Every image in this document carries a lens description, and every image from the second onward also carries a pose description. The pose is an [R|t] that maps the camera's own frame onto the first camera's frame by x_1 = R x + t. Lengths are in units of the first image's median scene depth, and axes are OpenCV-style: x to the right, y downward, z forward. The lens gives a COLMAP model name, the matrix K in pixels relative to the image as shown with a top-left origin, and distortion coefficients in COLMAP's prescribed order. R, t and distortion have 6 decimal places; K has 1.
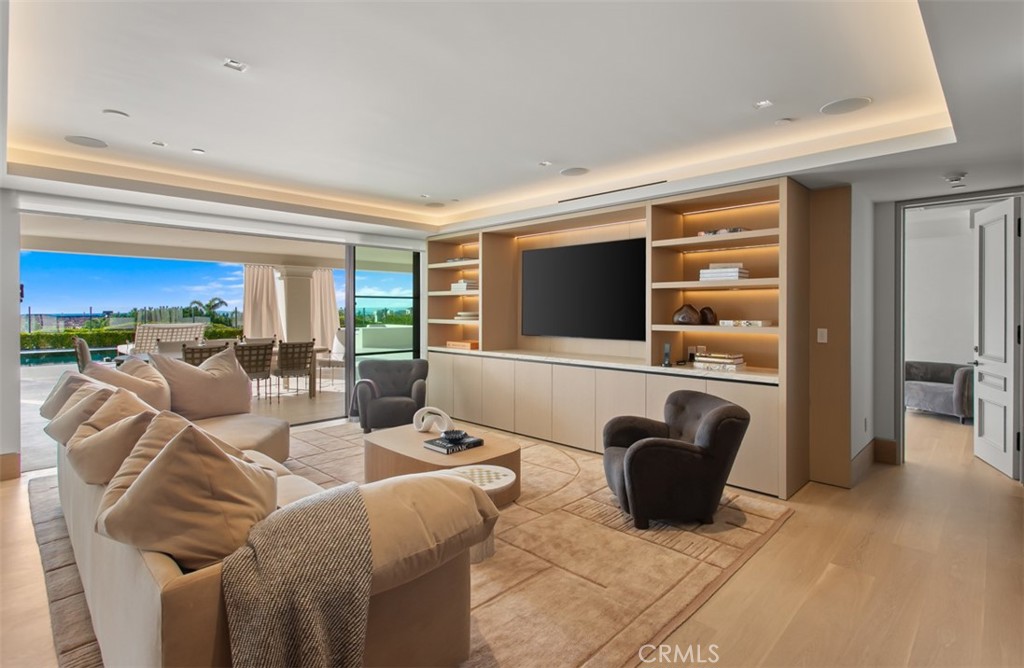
lens RADIAL K [[508.2, 0, 513.8], [0, 508.2, 317.6], [0, 0, 1]] dist [0.002001, -0.000007]
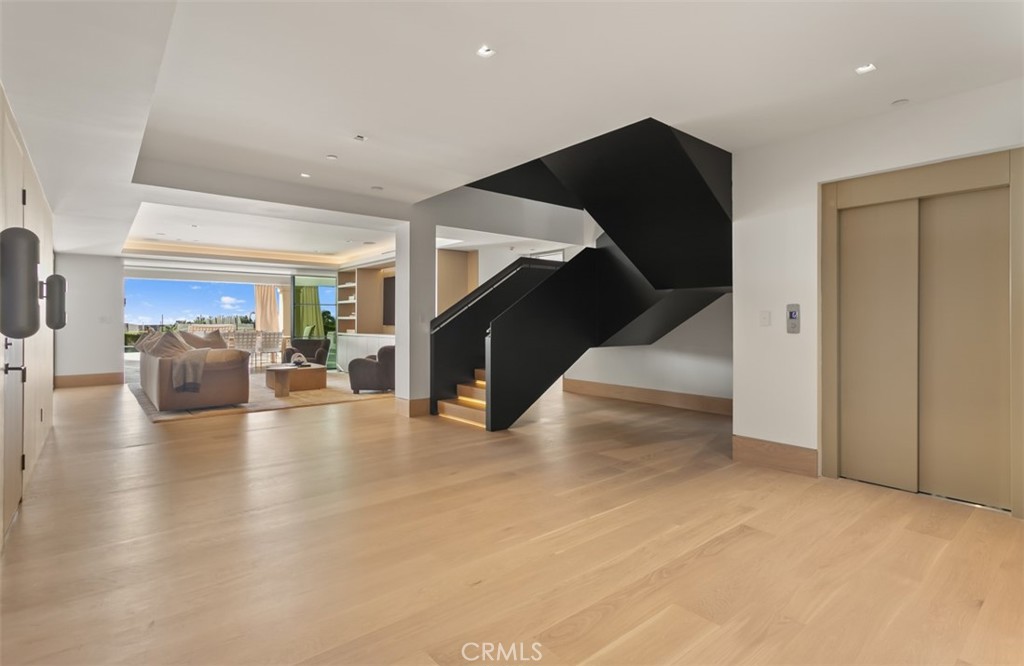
lens RADIAL K [[508.2, 0, 513.8], [0, 508.2, 316.6], [0, 0, 1]] dist [0.002001, -0.000007]
pose [[0.995787, -0.001807, -0.091675, 0.622340], [-0.000152, 0.999772, -0.021363, 0.041427], [0.091693, 0.021287, 0.995560, -0.706289]]
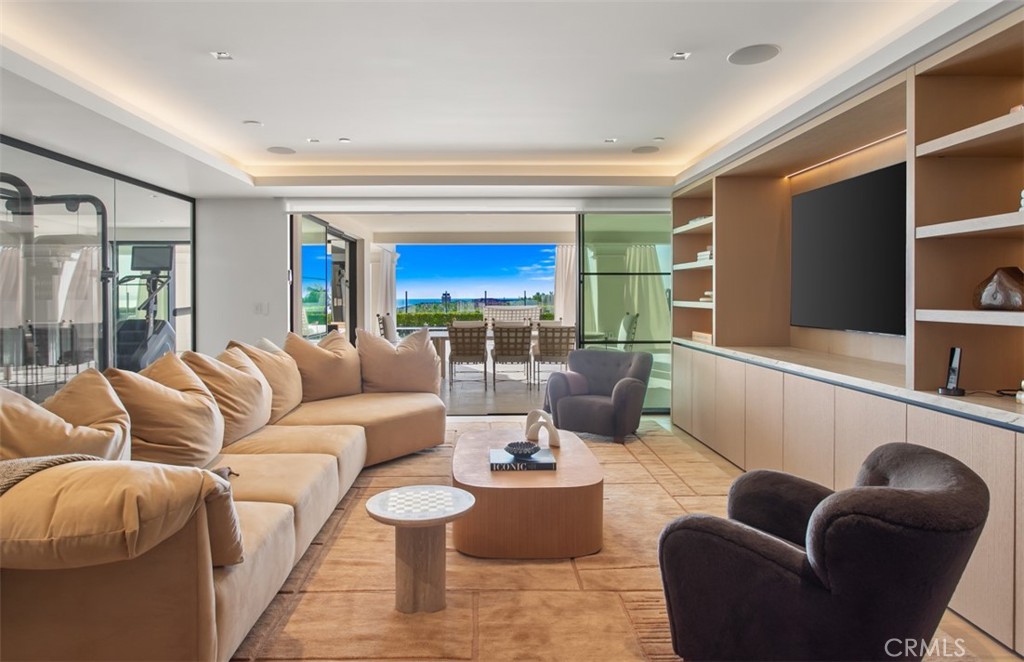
lens RADIAL K [[587.8, 0, 491.8], [0, 587.8, 301.6], [0, 0, 1]] dist [0.003669, 0.001671]
pose [[0.708733, 0.004532, -0.705462, 0.274449], [-0.006422, 0.999979, -0.000028, 0.006226], [0.705448, 0.004551, 0.708748, 0.197970]]
